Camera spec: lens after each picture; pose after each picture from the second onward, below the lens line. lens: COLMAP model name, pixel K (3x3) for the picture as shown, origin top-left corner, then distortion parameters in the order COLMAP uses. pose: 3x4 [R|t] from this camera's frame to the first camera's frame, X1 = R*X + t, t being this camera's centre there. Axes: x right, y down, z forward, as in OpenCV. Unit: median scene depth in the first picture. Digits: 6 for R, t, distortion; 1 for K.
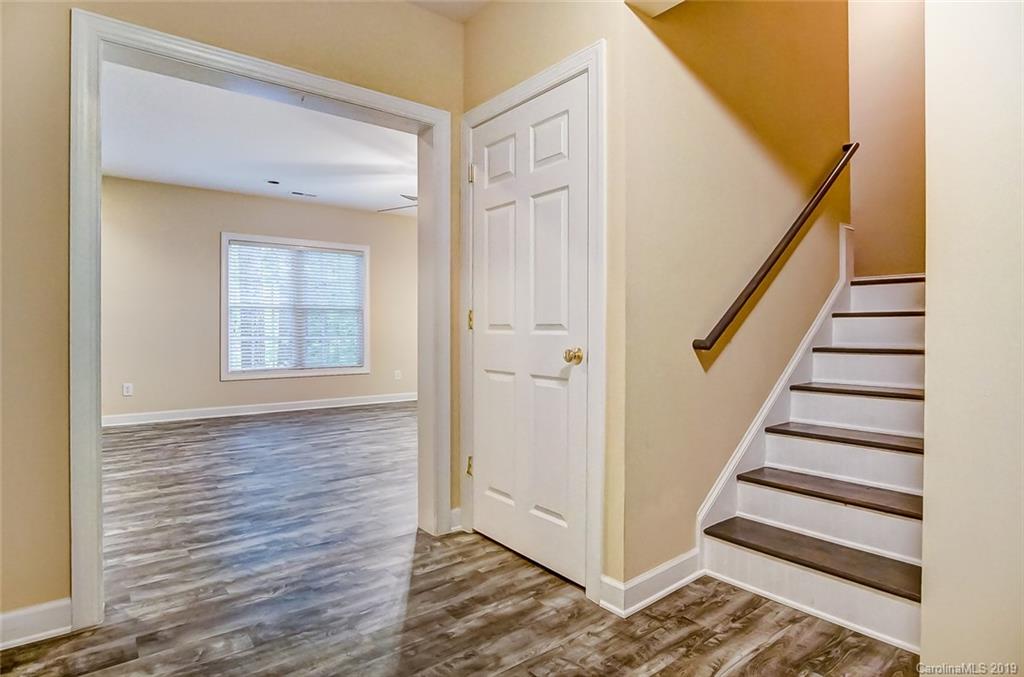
lens RADIAL K [[559.4, 0, 510.3], [0, 559.4, 326.3], [0, 0, 1]] dist [-0.001004, 0.000148]
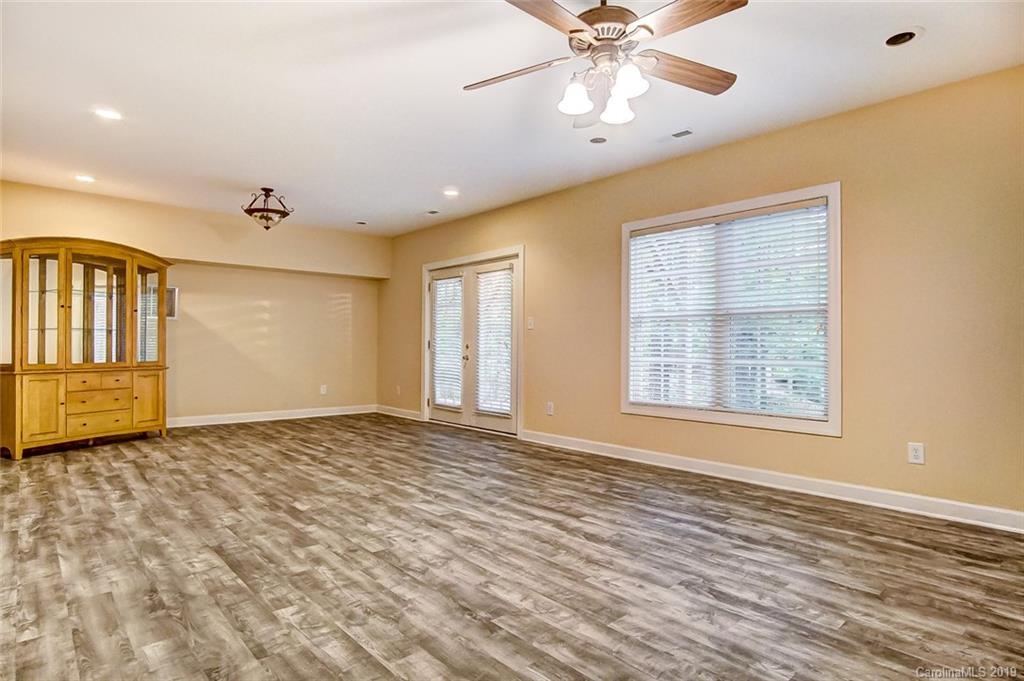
lens RADIAL K [[557.7, 0, 511.6], [0, 557.7, 337.5], [0, 0, 1]] dist [-0.023716, 0.001049]
pose [[0.070482, -0.015660, -0.997390, 0.444305], [-0.004606, 0.999861, -0.016025, 0.009776], [0.997502, 0.005723, 0.070400, 1.363531]]
